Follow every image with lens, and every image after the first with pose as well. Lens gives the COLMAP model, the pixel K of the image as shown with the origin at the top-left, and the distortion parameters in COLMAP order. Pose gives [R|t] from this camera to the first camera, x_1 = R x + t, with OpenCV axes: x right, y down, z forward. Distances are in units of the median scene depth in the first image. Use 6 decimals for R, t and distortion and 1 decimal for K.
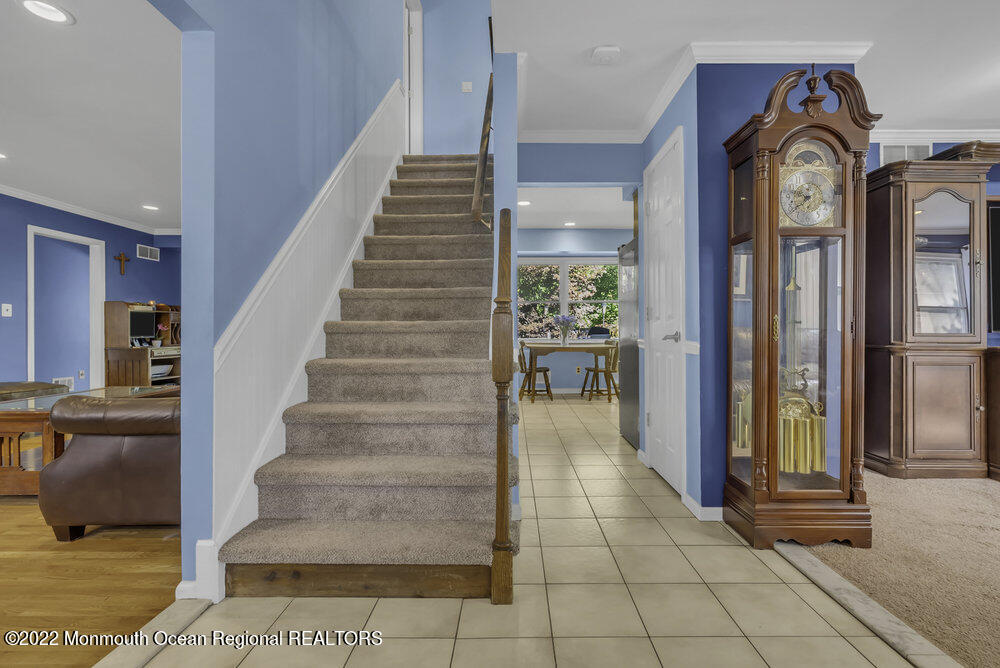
lens RADIAL K [[446.4, 0, 506.5], [0, 446.4, 335.6], [0, 0, 1]] dist [0.001522, -0.000918]
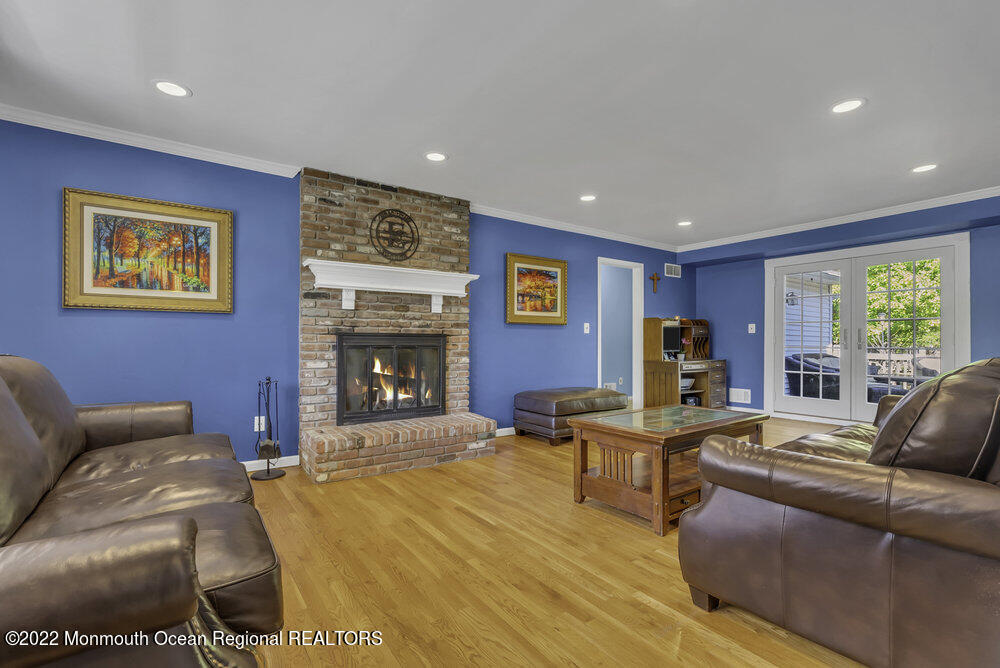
lens RADIAL K [[446.4, 0, 506.5], [0, 446.4, 335.6], [0, 0, 1]] dist [0.001522, -0.000918]
pose [[0.582973, -0.008830, -0.812444, -0.420495], [-0.010033, 0.999786, -0.018065, -0.021409], [0.812430, 0.018683, 0.582760, 0.172042]]
